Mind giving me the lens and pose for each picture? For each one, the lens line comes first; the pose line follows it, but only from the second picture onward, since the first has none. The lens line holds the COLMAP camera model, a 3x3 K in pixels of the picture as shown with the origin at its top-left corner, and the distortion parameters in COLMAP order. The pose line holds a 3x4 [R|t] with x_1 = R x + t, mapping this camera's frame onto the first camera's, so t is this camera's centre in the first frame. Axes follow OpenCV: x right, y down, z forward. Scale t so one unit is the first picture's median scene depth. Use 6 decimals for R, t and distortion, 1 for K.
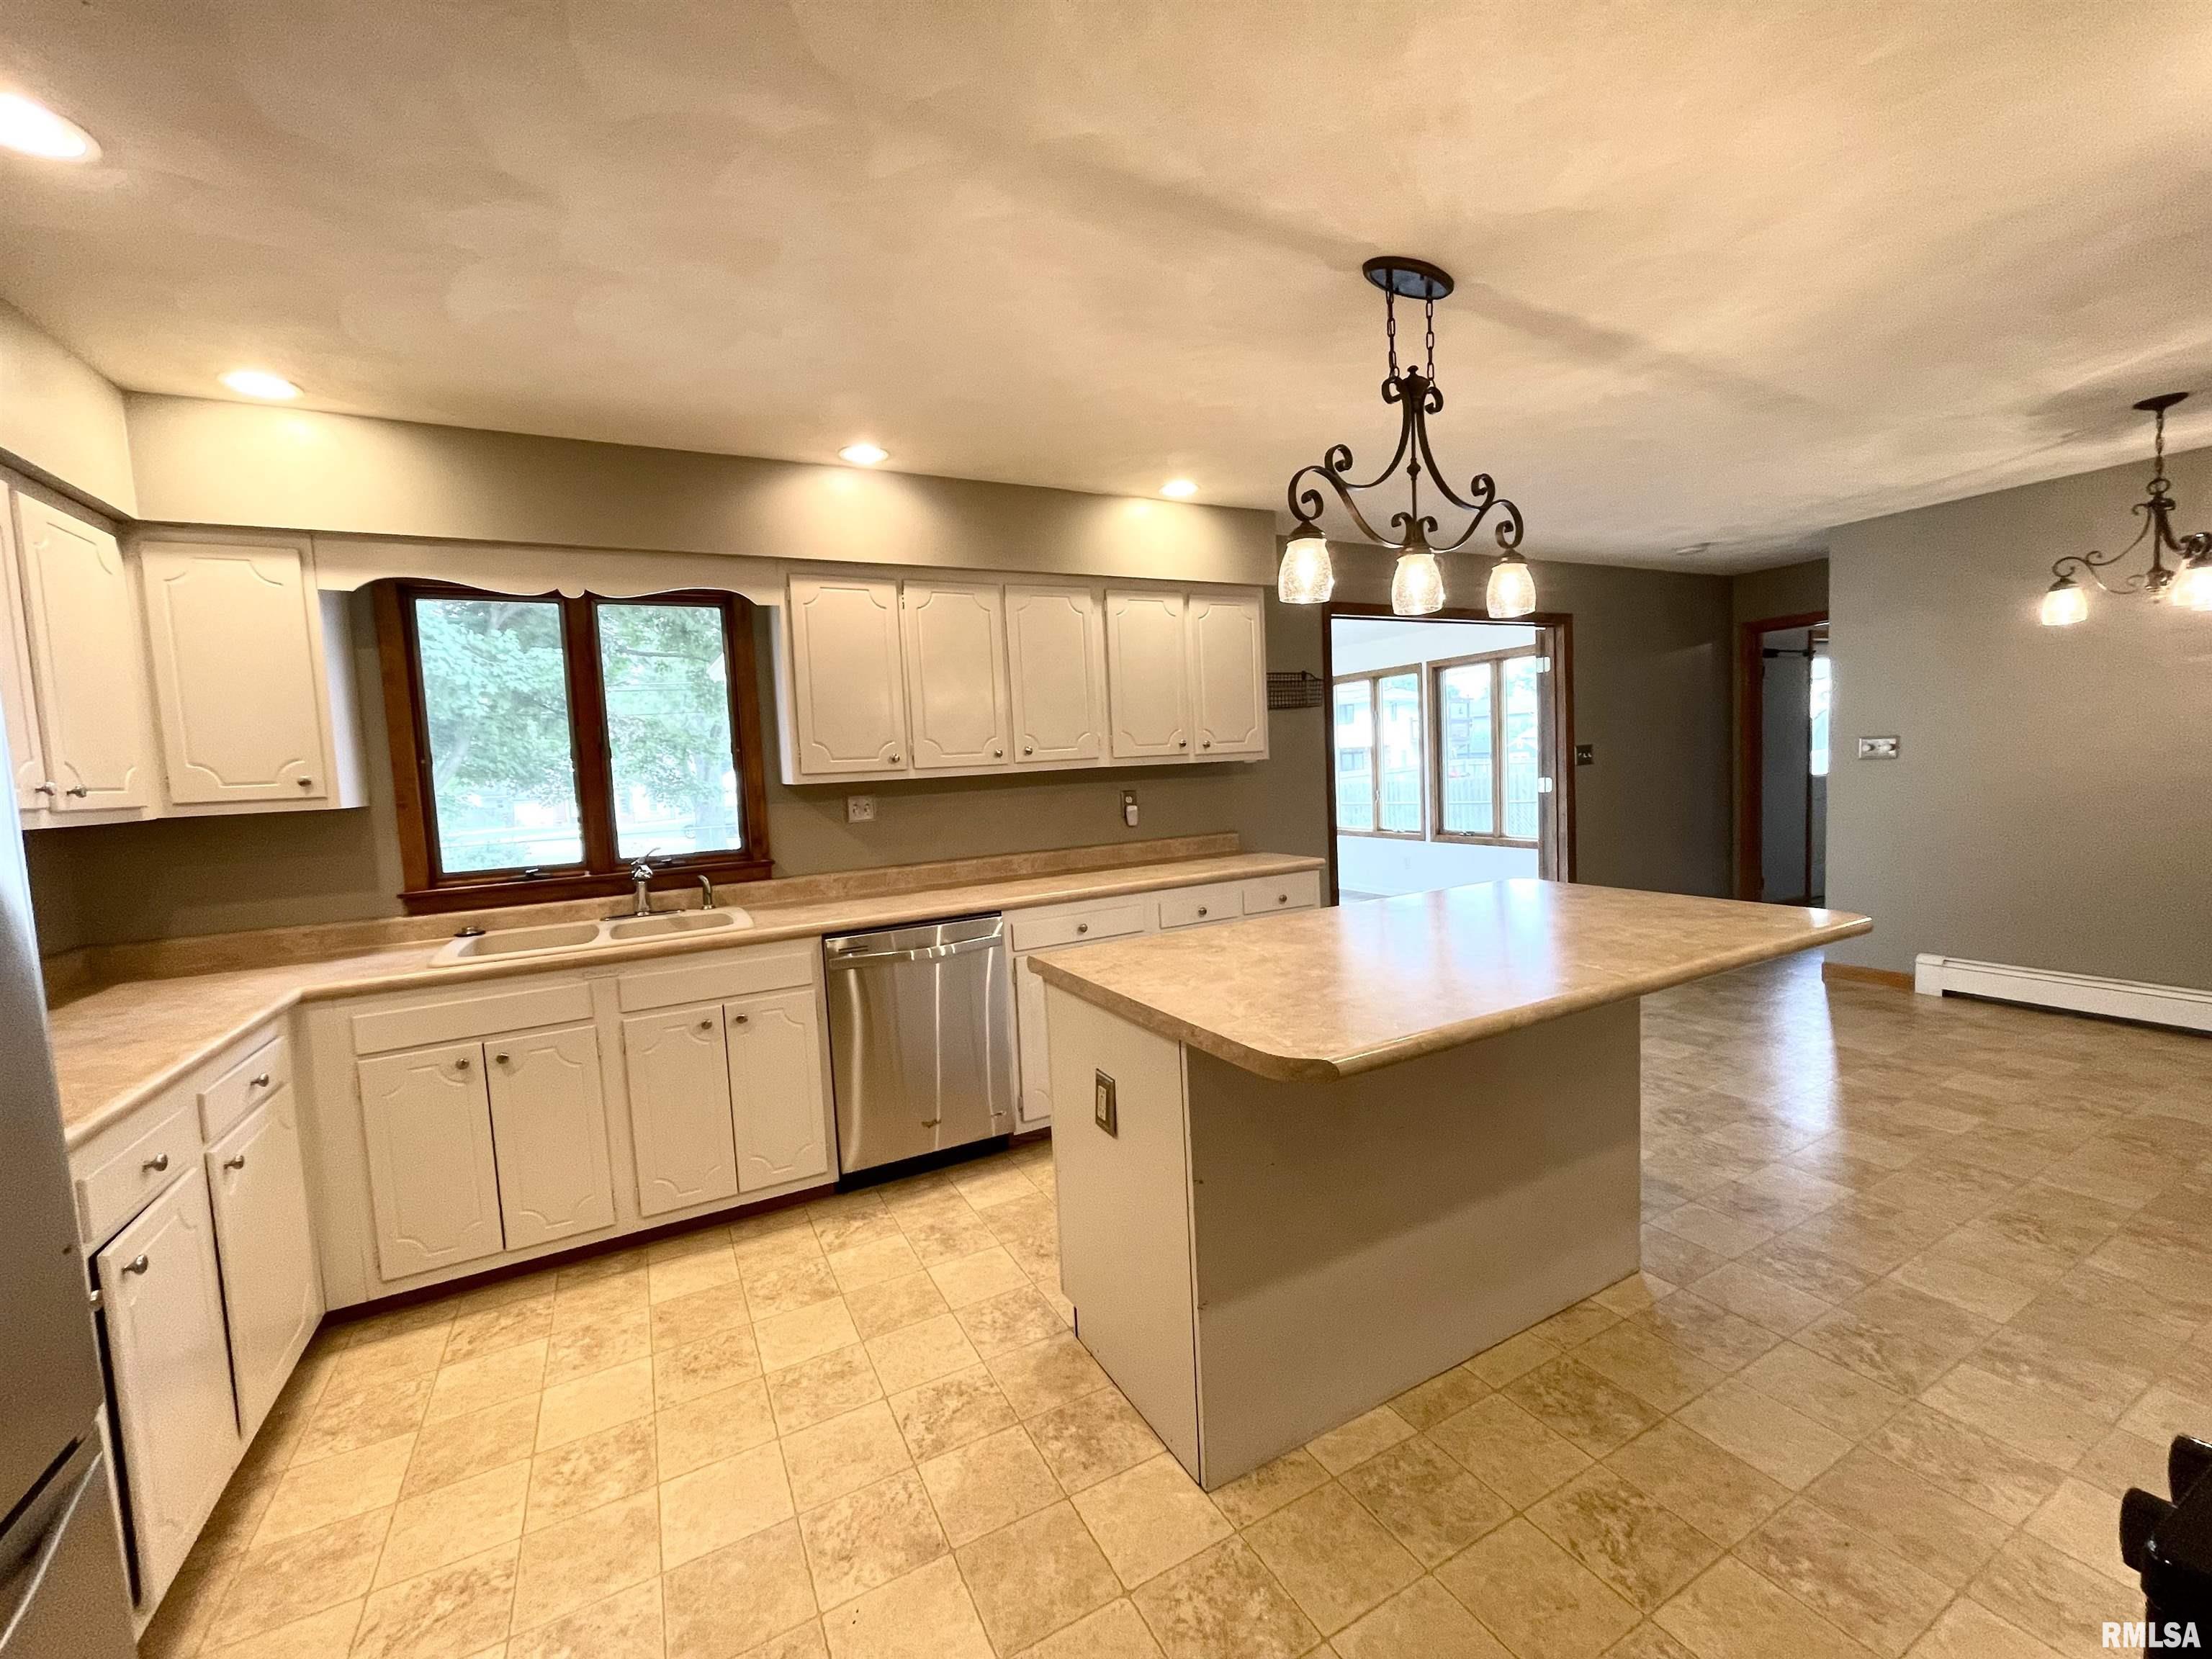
lens RADIAL K [[905.3, 0, 1098.2], [0, 905.3, 815.8], [0, 0, 1]] dist [-0.008245, 0.001881]
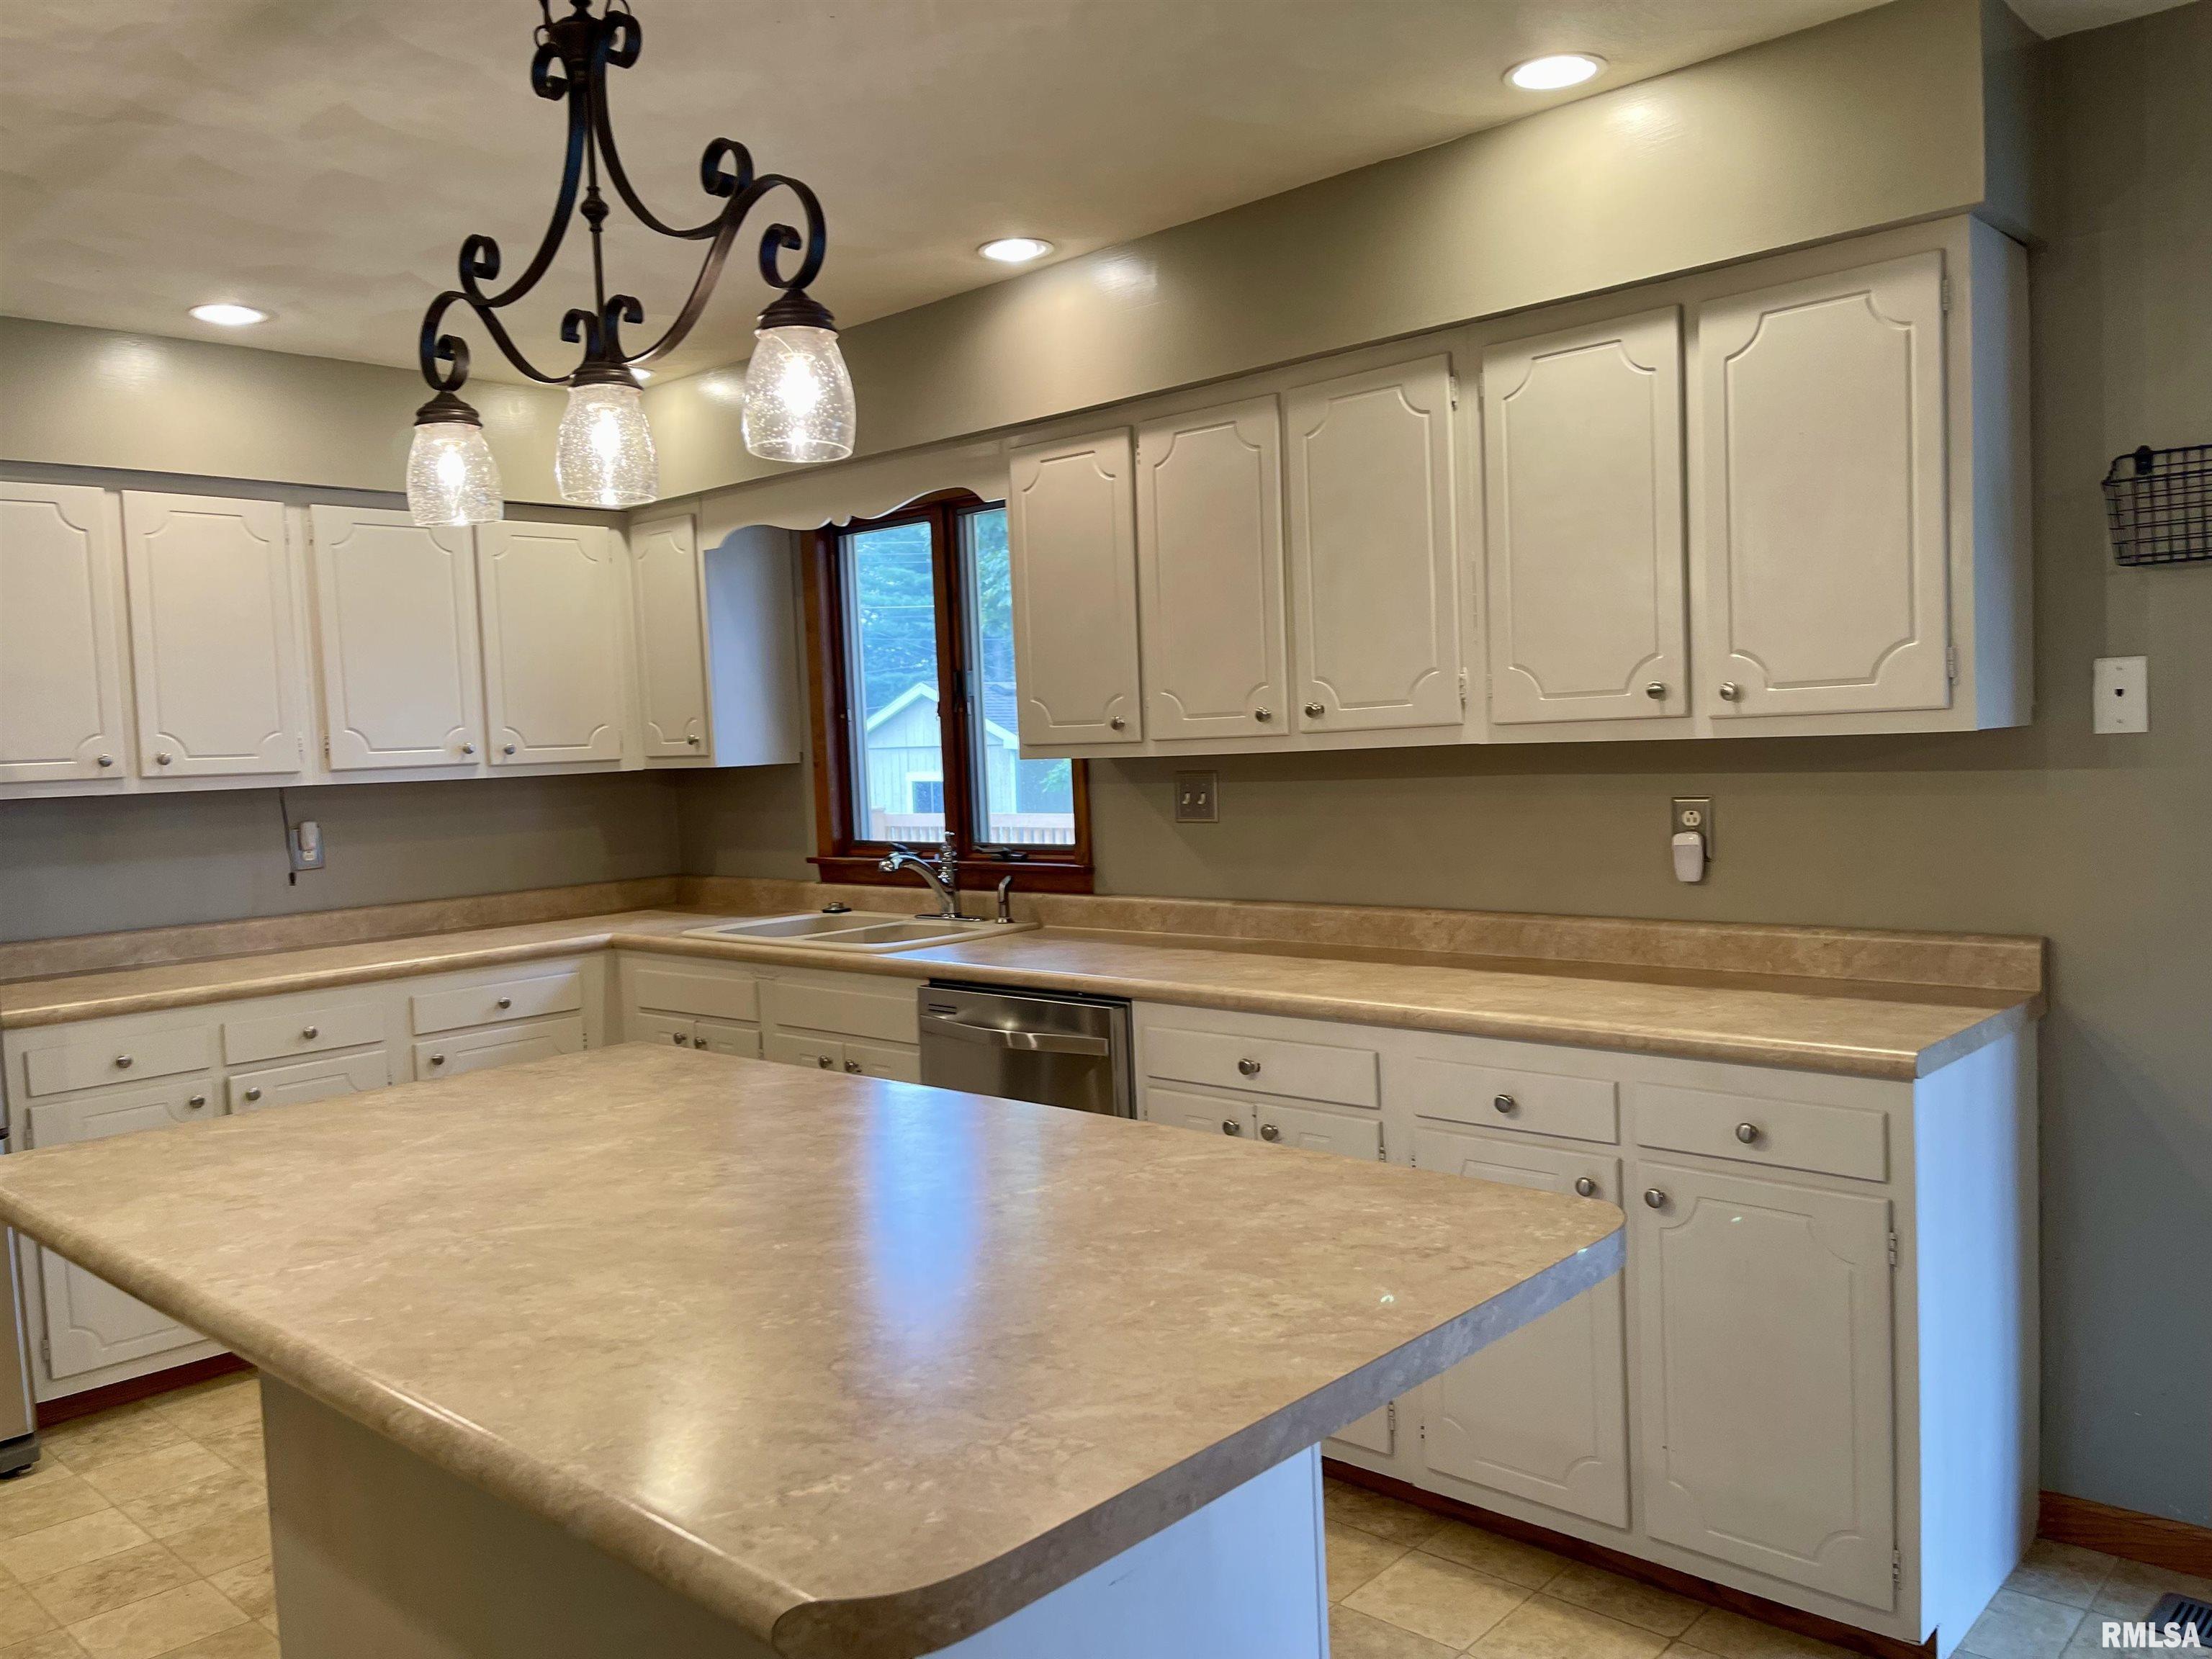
lens RADIAL K [[1684.0, 0, 1114.9], [0, 1684.0, 834.7], [0, 0, 1]] dist [0.055609, -0.071110]
pose [[0.333185, 0.095473, -0.938015, 0.822720], [-0.027925, 0.995423, 0.091397, -0.089979], [0.942448, -0.004258, 0.334326, 0.597377]]
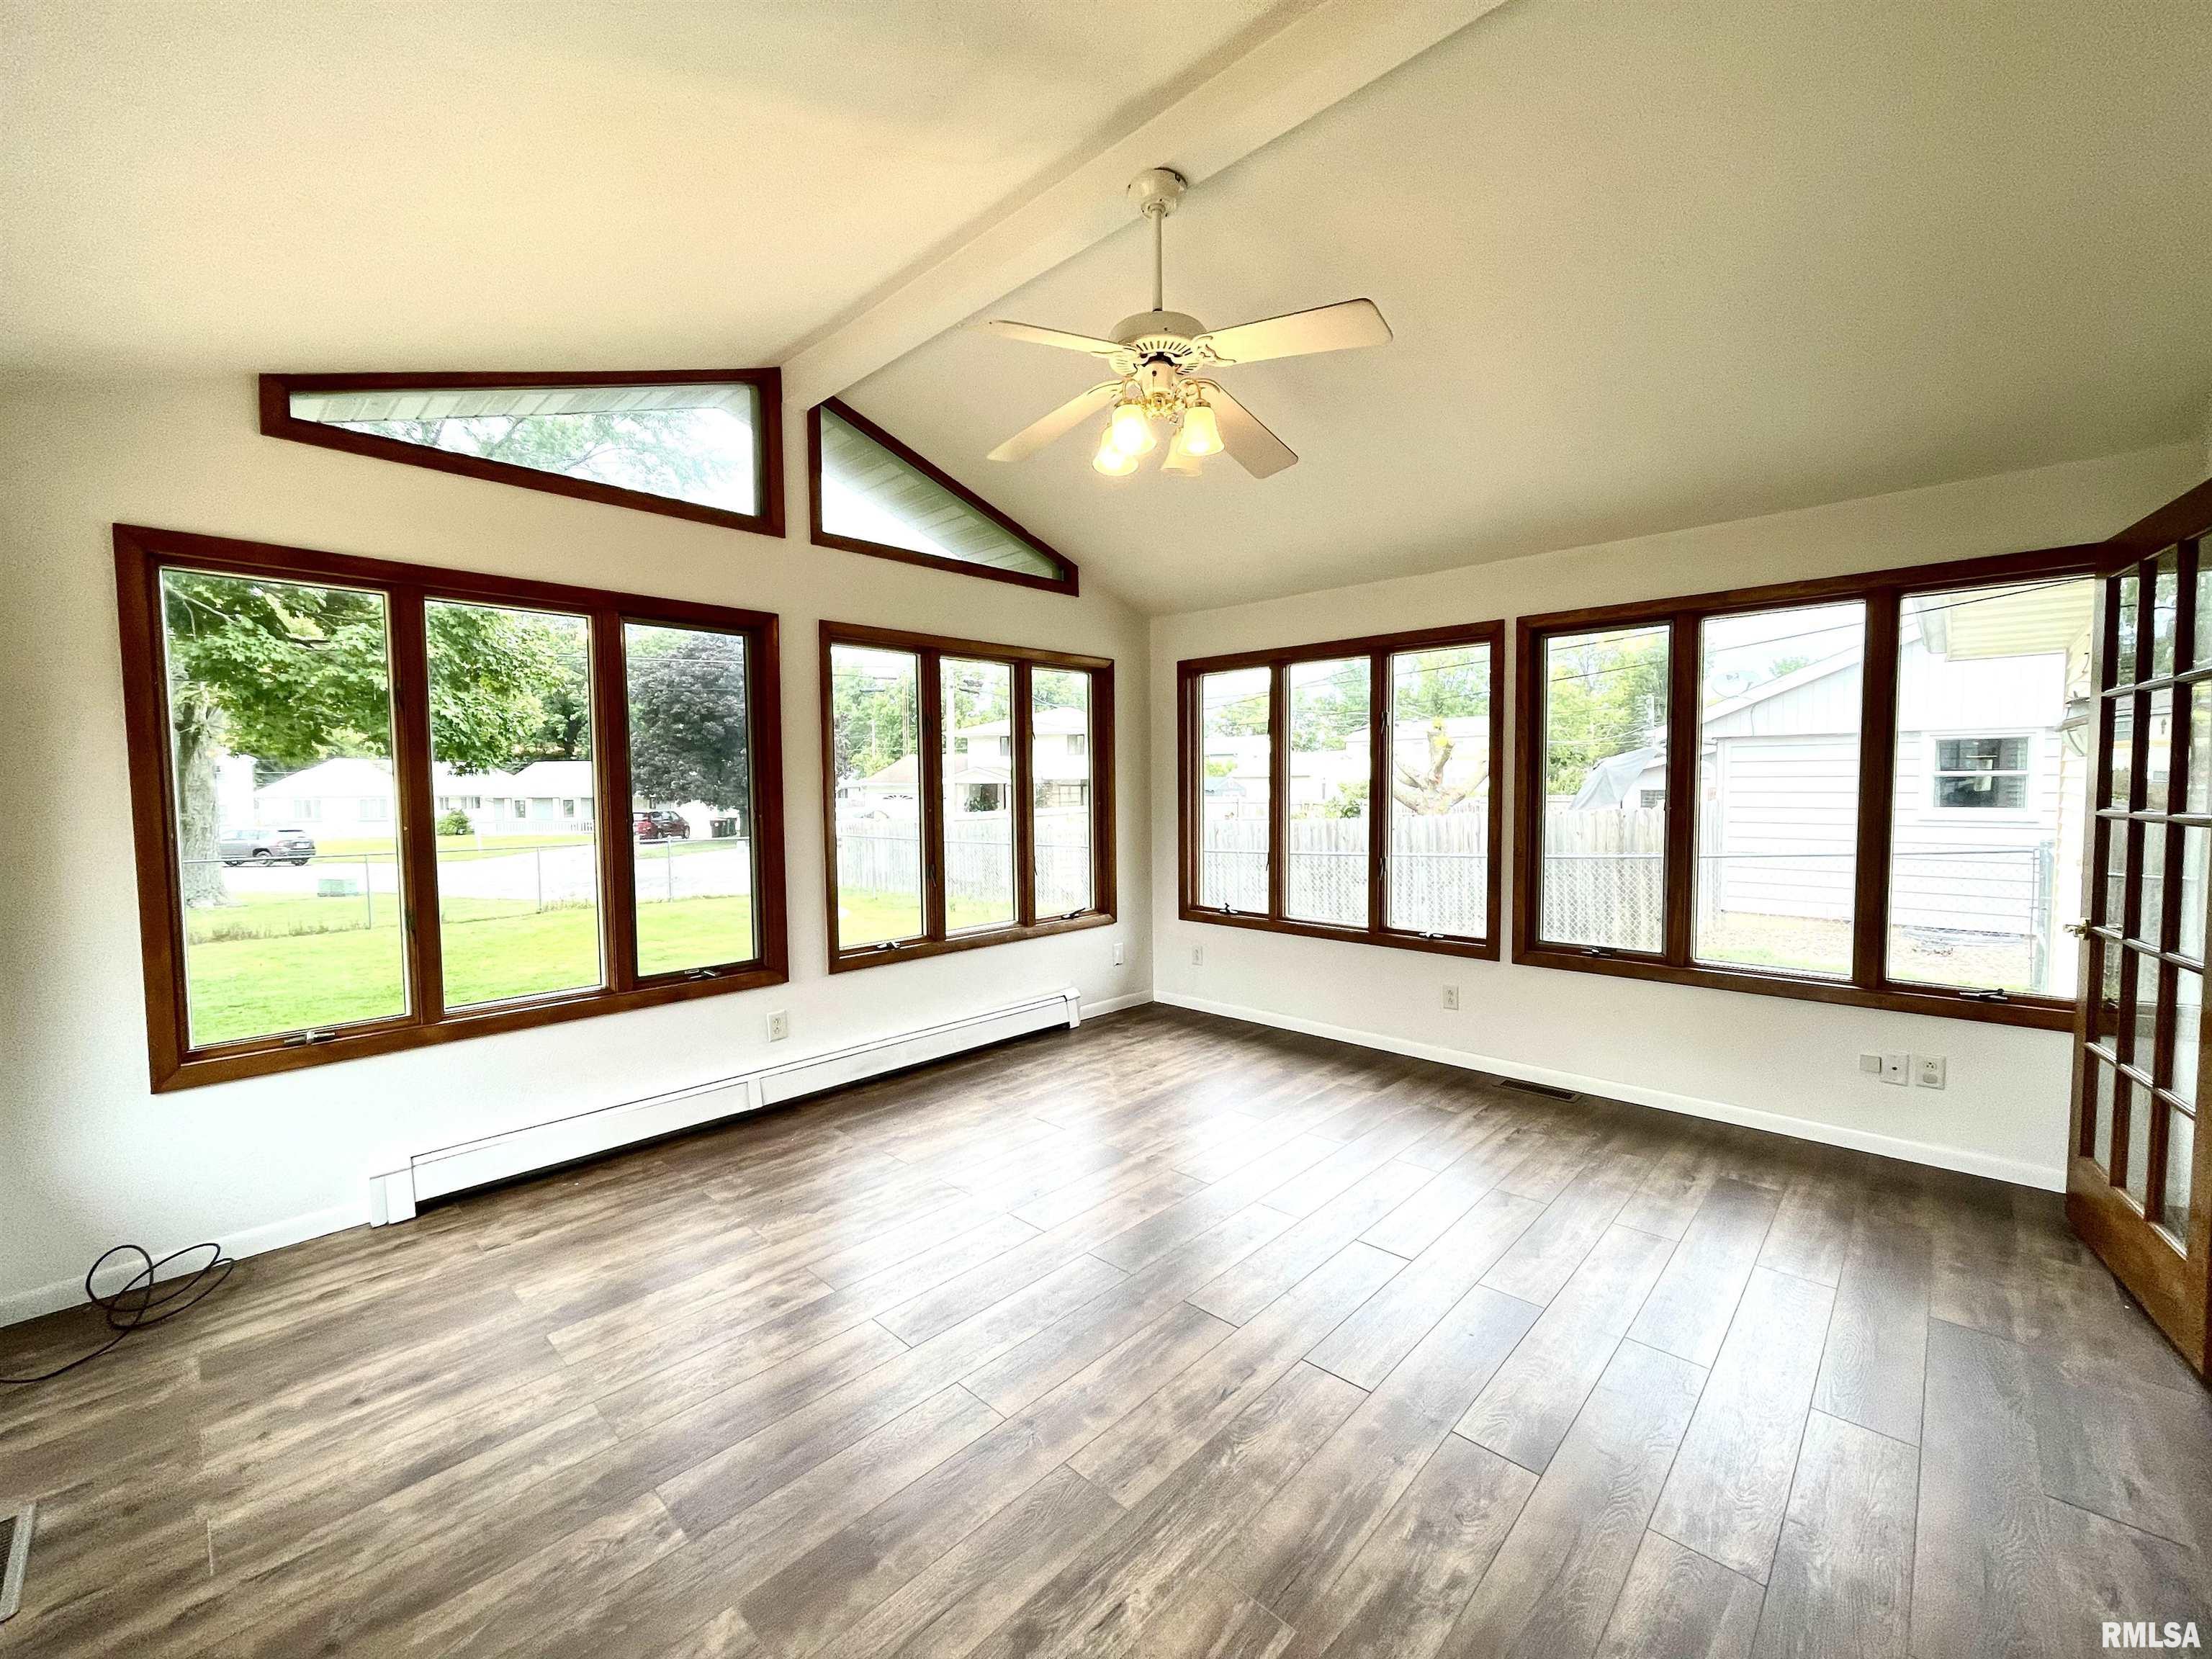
lens RADIAL K [[905.3, 0, 1104.9], [0, 905.3, 820.3], [0, 0, 1]] dist [-0.008245, 0.001881]
pose [[0.948541, 0.035778, 0.314625, -0.058679], [-0.027728, 0.999164, -0.030025, -0.073645], [-0.315437, 0.019756, 0.948741, 1.372649]]
